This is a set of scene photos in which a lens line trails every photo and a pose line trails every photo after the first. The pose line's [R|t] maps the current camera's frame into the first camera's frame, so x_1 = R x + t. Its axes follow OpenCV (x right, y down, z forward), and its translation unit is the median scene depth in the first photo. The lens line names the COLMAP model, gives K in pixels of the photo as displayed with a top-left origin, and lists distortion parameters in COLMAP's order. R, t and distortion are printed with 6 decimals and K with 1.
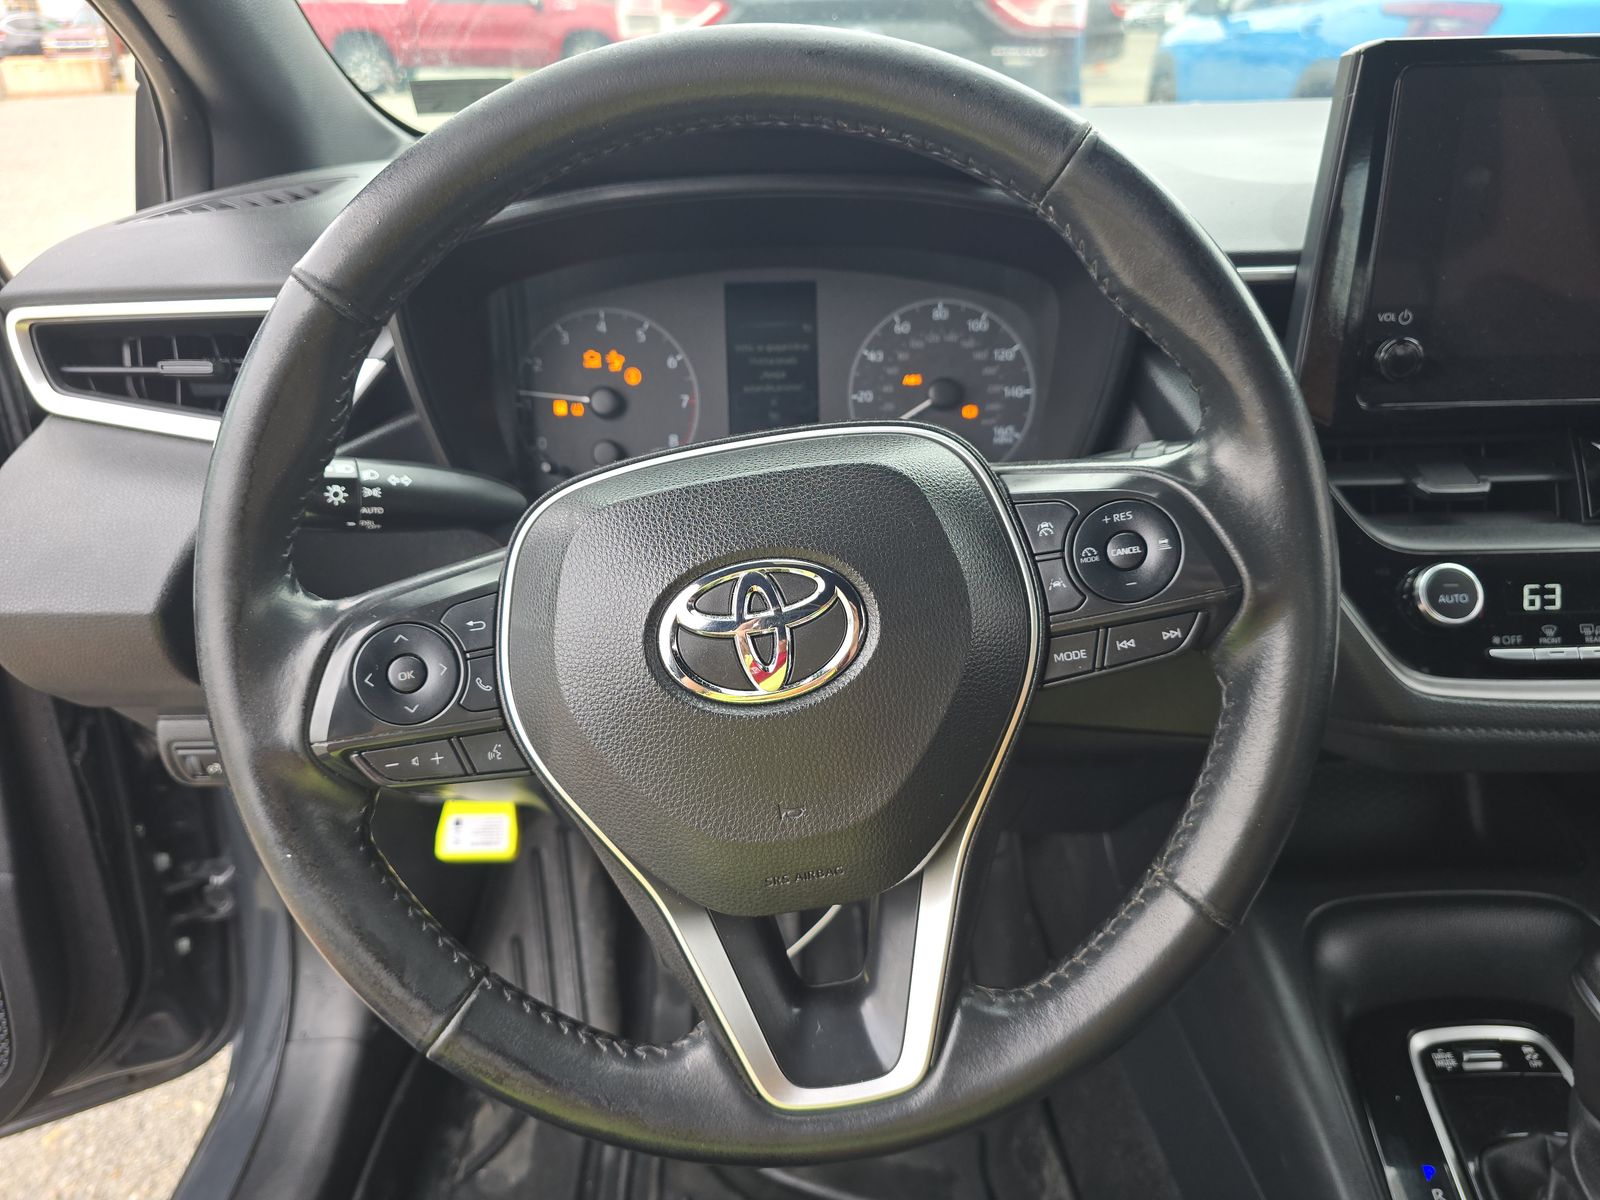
lens RADIAL K [[1070.1, 0, 806.3], [0, 1070.1, 602.0], [0, 0, 1]] dist [0.034022, -0.025784]
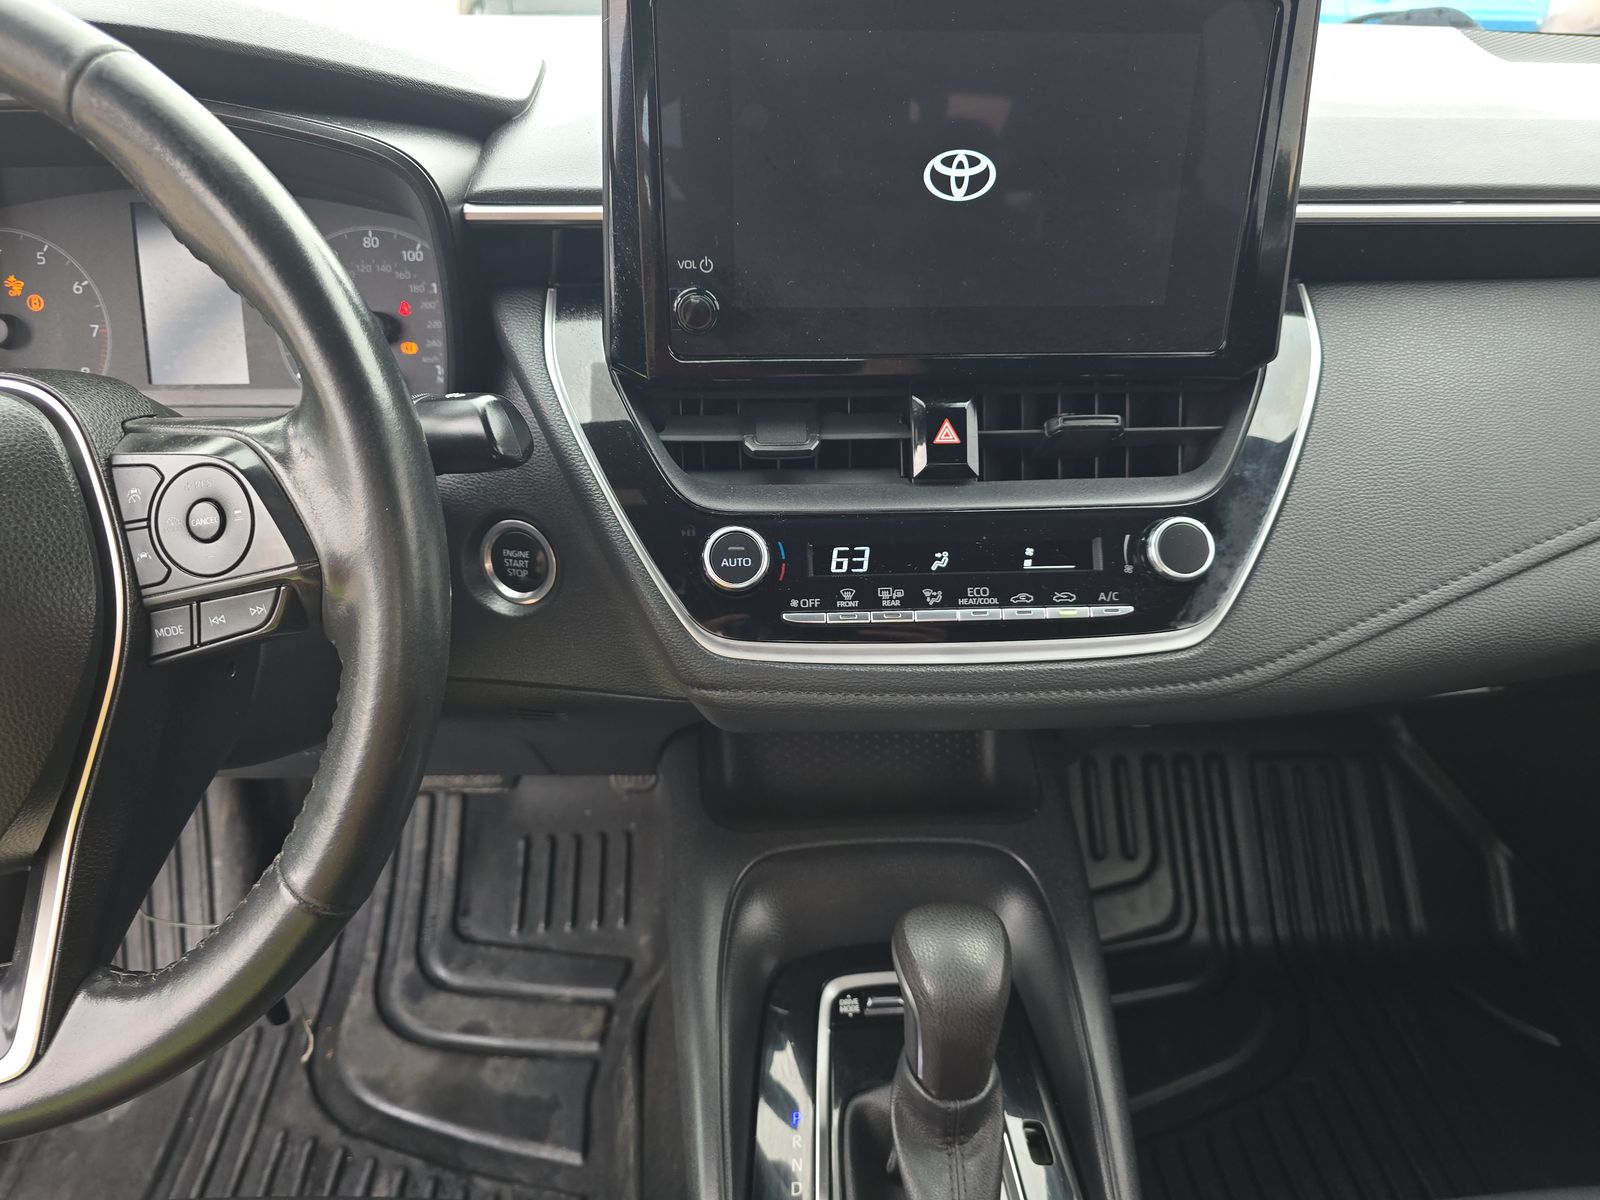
lens RADIAL K [[1070.1, 0, 791.9], [0, 1070.1, 599.1], [0, 0, 1]] dist [0.034022, -0.025784]
pose [[0.998991, 0.005166, 0.044602, 0.525259], [-0.008612, 0.996960, 0.077435, -0.039092], [-0.044067, -0.077741, 0.995999, 0.025784]]
